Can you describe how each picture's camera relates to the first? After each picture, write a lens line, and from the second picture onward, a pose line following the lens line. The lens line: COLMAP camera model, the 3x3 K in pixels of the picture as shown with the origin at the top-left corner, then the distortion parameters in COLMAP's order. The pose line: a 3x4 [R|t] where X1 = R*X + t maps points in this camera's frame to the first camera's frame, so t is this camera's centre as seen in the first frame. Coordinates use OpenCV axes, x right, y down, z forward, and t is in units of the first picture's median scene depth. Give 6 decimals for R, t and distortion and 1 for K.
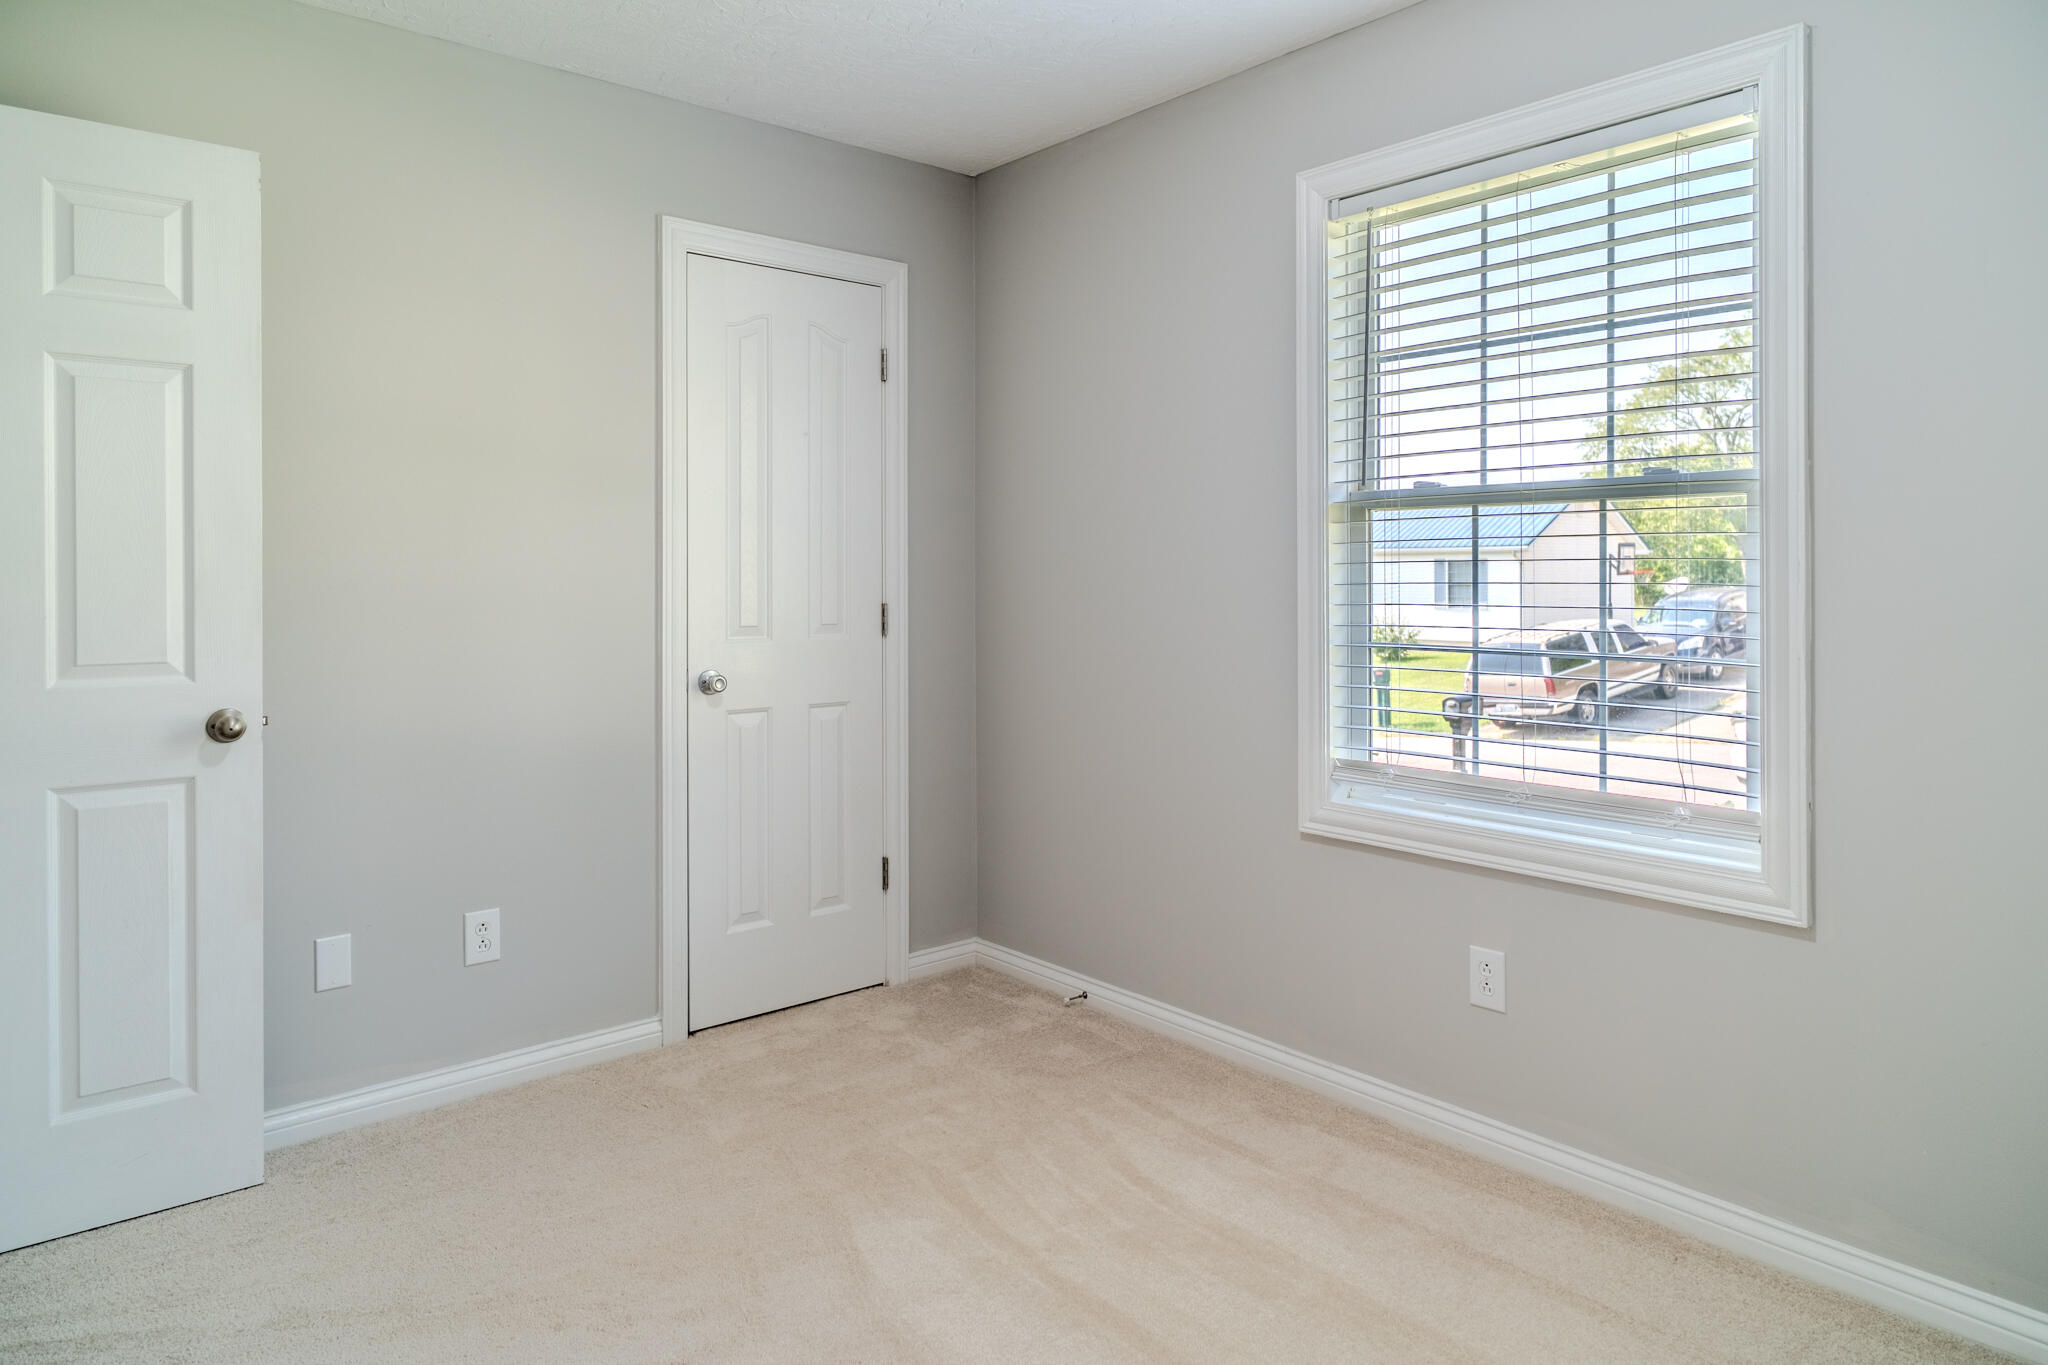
lens RADIAL K [[1253.0, 0, 1042.8], [0, 1253.0, 673.0], [0, 0, 1]] dist [-0.001932, 0.000437]
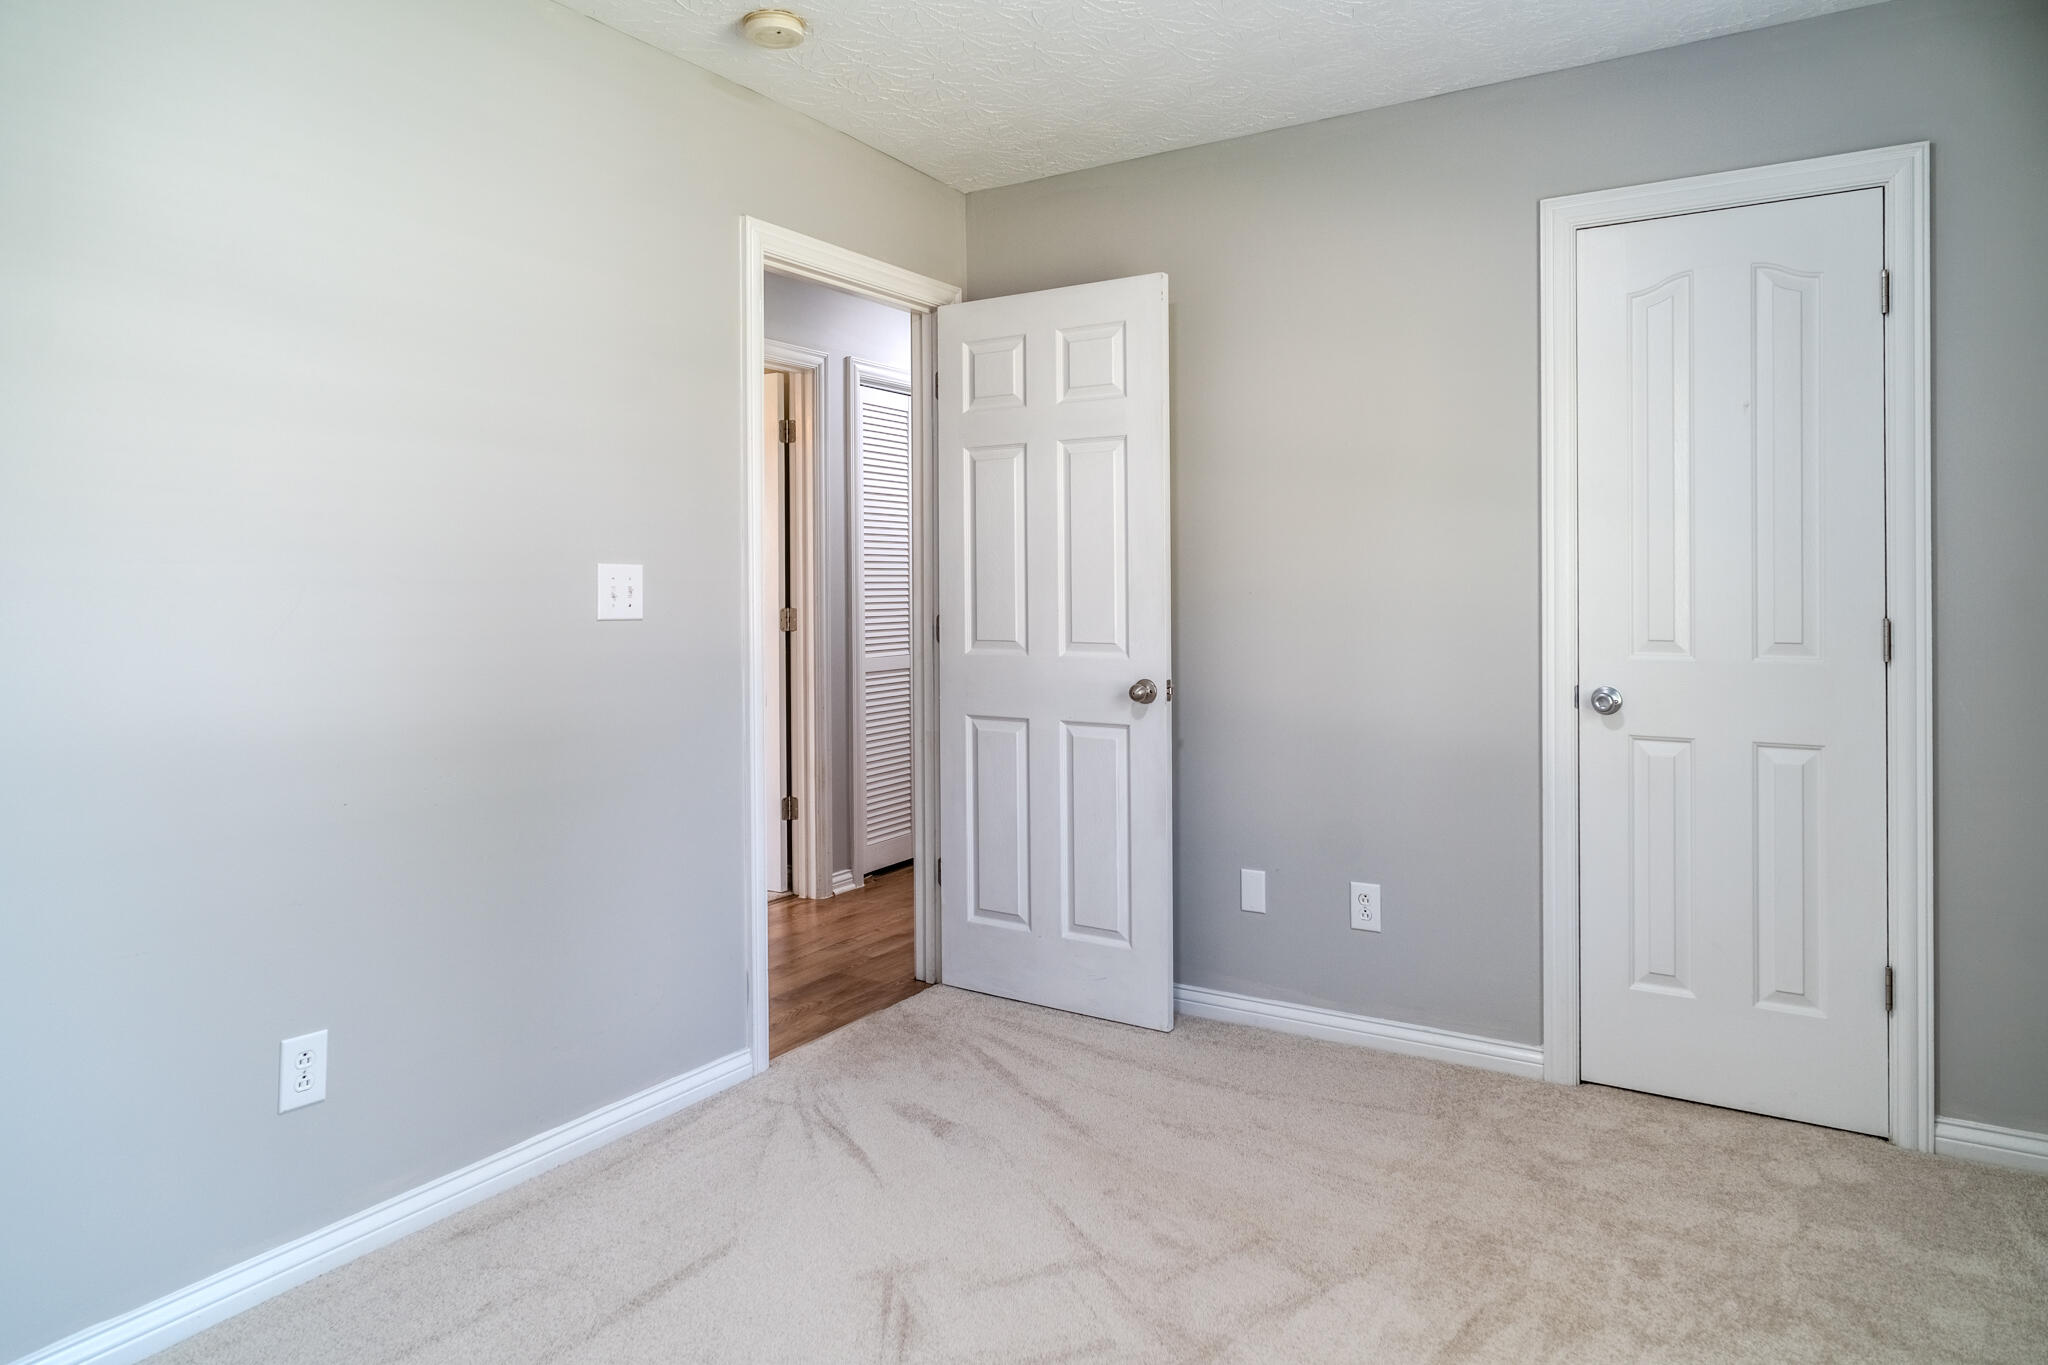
lens RADIAL K [[1253.0, 0, 1020.4], [0, 1253.0, 676.6], [0, 0, 1]] dist [-0.001932, 0.000437]
pose [[0.298239, 0.072366, -0.951744, 0.500309], [-0.069234, 0.996135, 0.054046, -0.031674], [0.951977, 0.049775, 0.302097, 0.357673]]
